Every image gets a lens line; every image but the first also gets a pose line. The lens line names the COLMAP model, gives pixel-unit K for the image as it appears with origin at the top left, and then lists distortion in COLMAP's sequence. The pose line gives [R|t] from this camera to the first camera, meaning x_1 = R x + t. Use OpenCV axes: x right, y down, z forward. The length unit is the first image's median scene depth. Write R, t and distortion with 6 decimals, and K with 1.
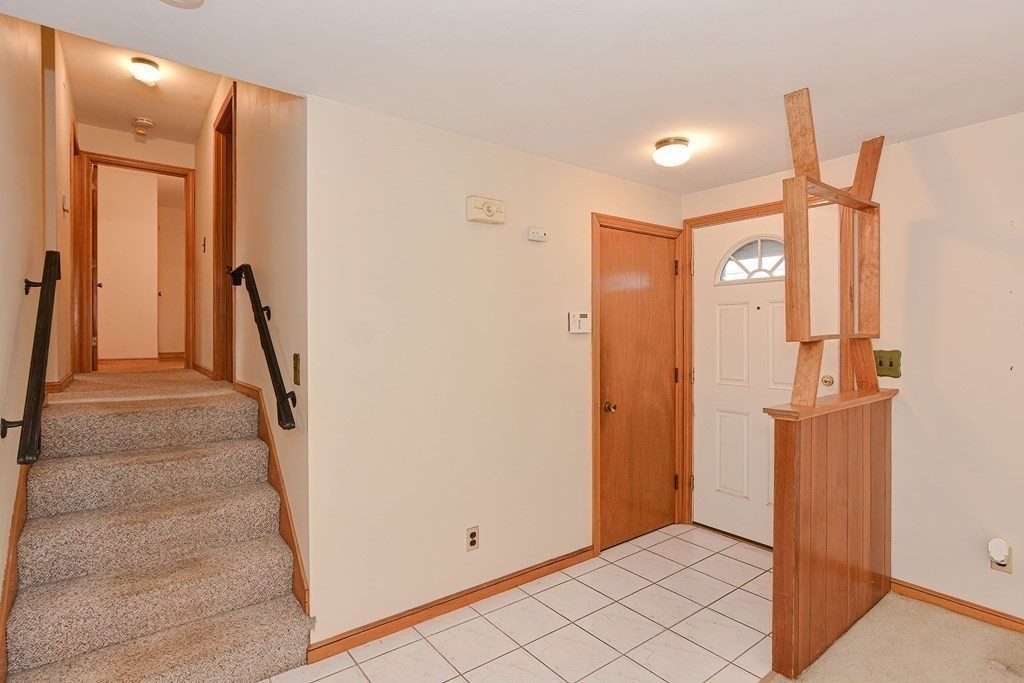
lens RADIAL K [[508.1, 0, 491.7], [0, 508.1, 331.9], [0, 0, 1]] dist [-0.015258, 0.010181]
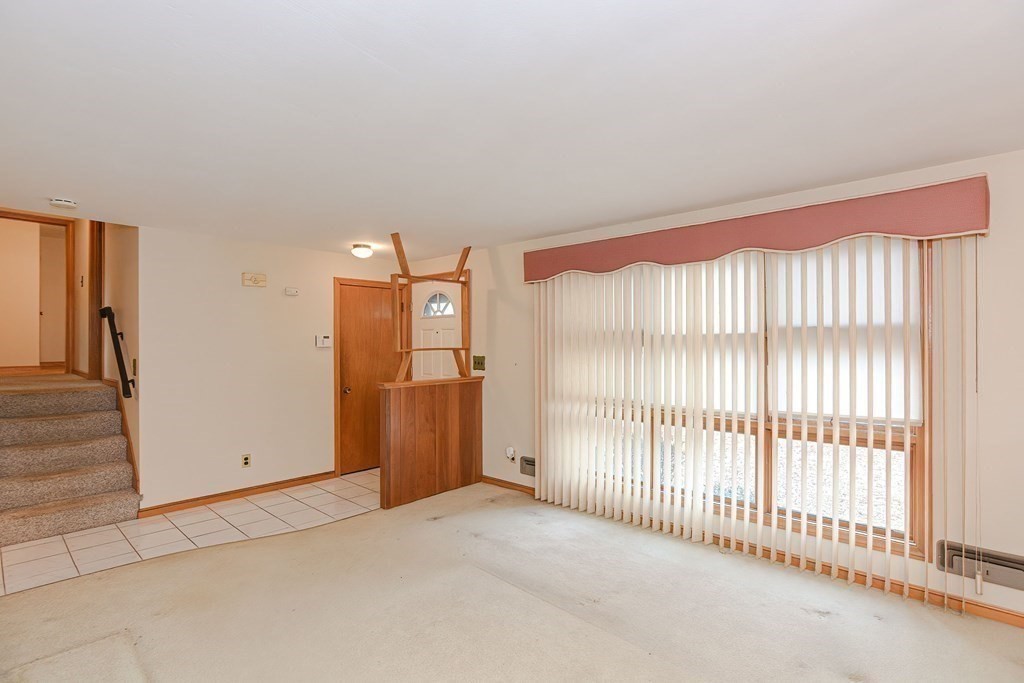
lens RADIAL K [[508.1, 0, 504.7], [0, 508.1, 340.1], [0, 0, 1]] dist [-0.015258, 0.010181]
pose [[0.984973, 0.001153, 0.172703, 0.544033], [-0.000446, 0.999991, -0.004133, -0.016370], [-0.172706, 0.003994, 0.984965, -0.916622]]
